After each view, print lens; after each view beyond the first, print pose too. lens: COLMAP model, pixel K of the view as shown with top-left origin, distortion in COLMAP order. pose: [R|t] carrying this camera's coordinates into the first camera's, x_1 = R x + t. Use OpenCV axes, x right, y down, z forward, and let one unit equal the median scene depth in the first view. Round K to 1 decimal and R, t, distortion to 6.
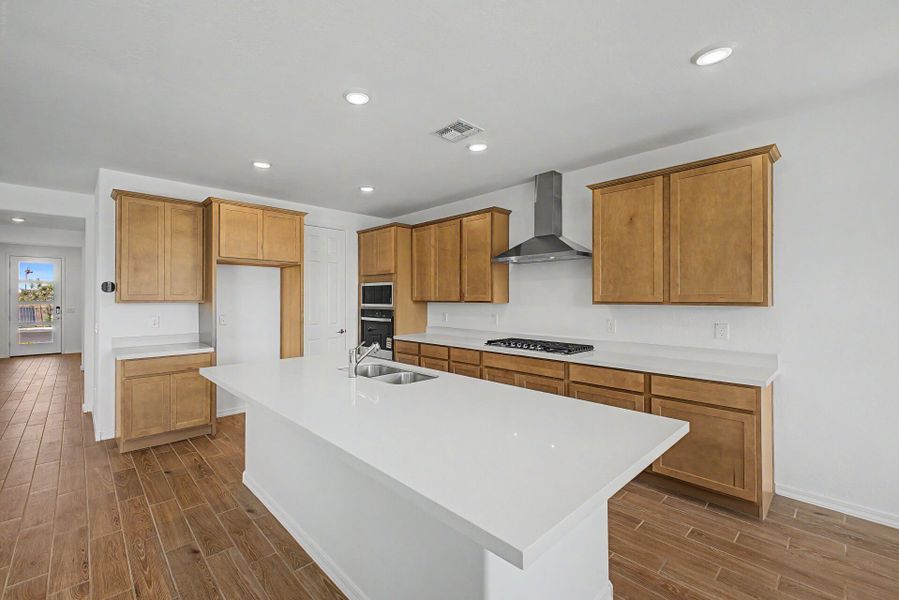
lens RADIAL K [[369.5, 0, 395.8], [0, 369.5, 296.4], [0, 0, 1]] dist [0.002219, -0.000064]
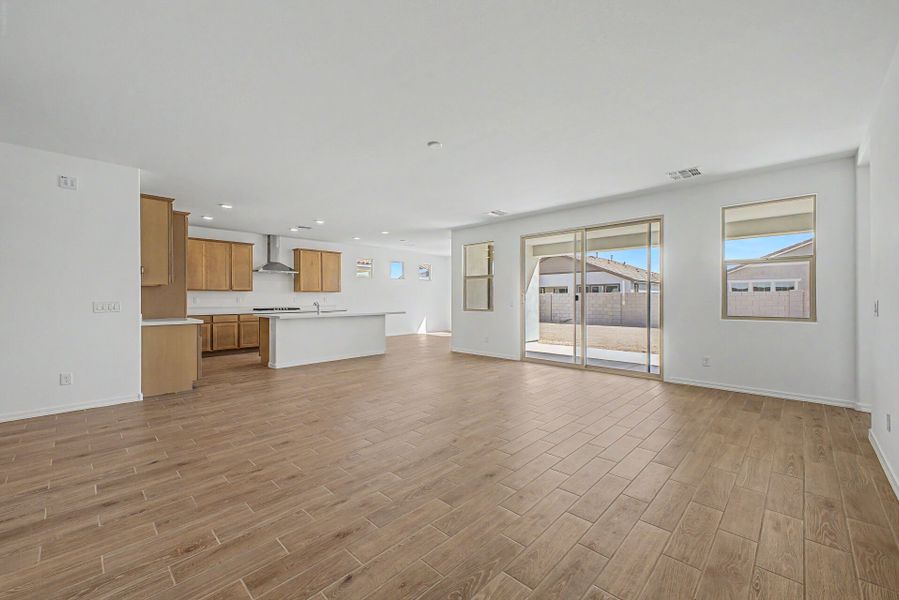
lens RADIAL K [[375.4, 0, 468.0], [0, 375.4, 298.4], [0, 0, 1]] dist [0.001042, -0.000258]
pose [[-0.130623, 0.001175, 0.991431, -1.903713], [-0.002216, 0.999996, -0.001477, 0.057540], [-0.991430, -0.002390, -0.130620, 0.099898]]
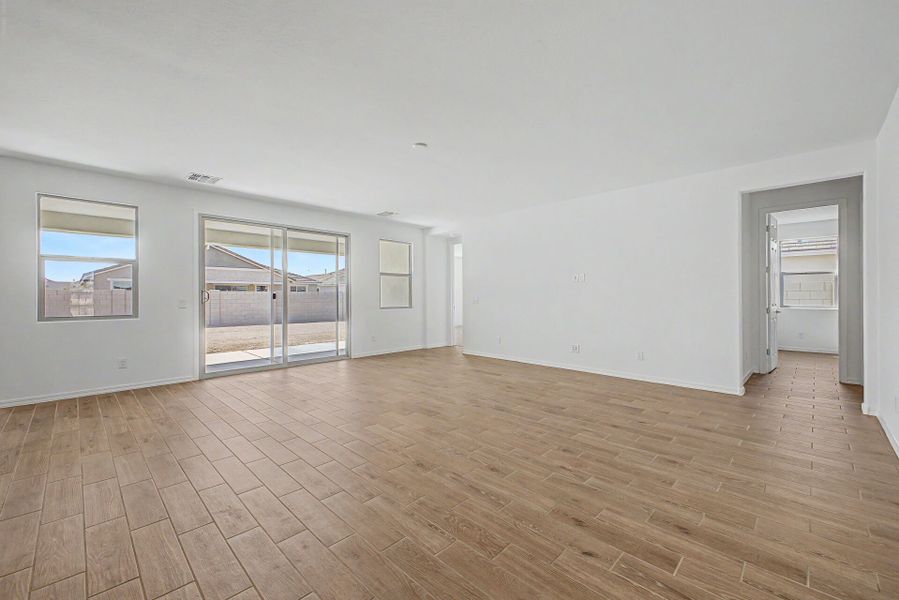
lens RADIAL K [[352.5, 0, 447.9], [0, 352.5, 324.2], [0, 0, 1]] dist [0.018166, 0.000013]
pose [[-0.995725, 0.015108, -0.091121, -0.984397], [0.007751, 0.996720, 0.080555, 0.053538], [0.092039, 0.079505, -0.992576, 0.925622]]
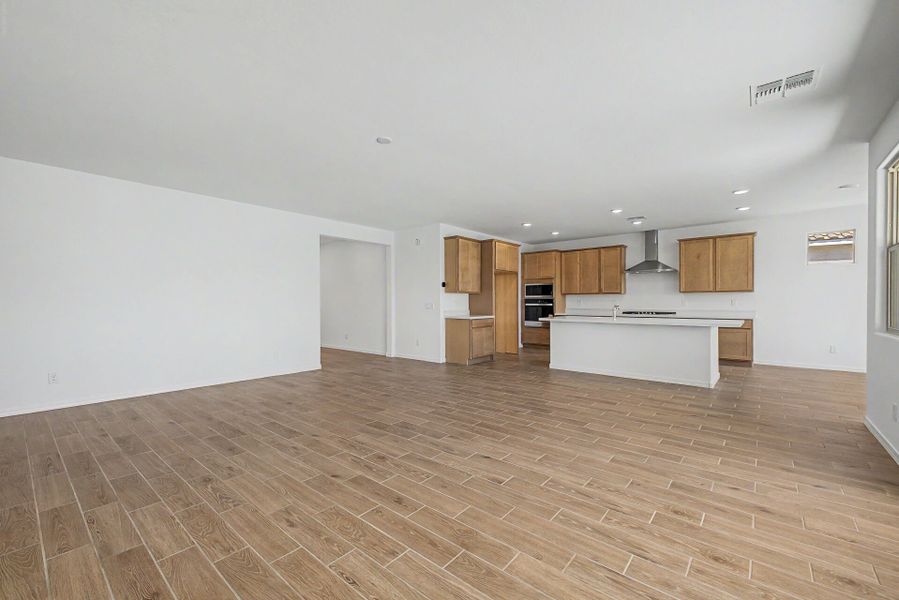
lens RADIAL K [[359.2, 0, 425.3], [0, 359.2, 301.7], [0, 0, 1]] dist [0.001508, 0.000072]
pose [[0.993045, -0.001559, 0.117723, -0.995096], [0.000713, 0.999974, 0.007227, 0.046787], [-0.117731, -0.007093, 0.993020, -0.781486]]
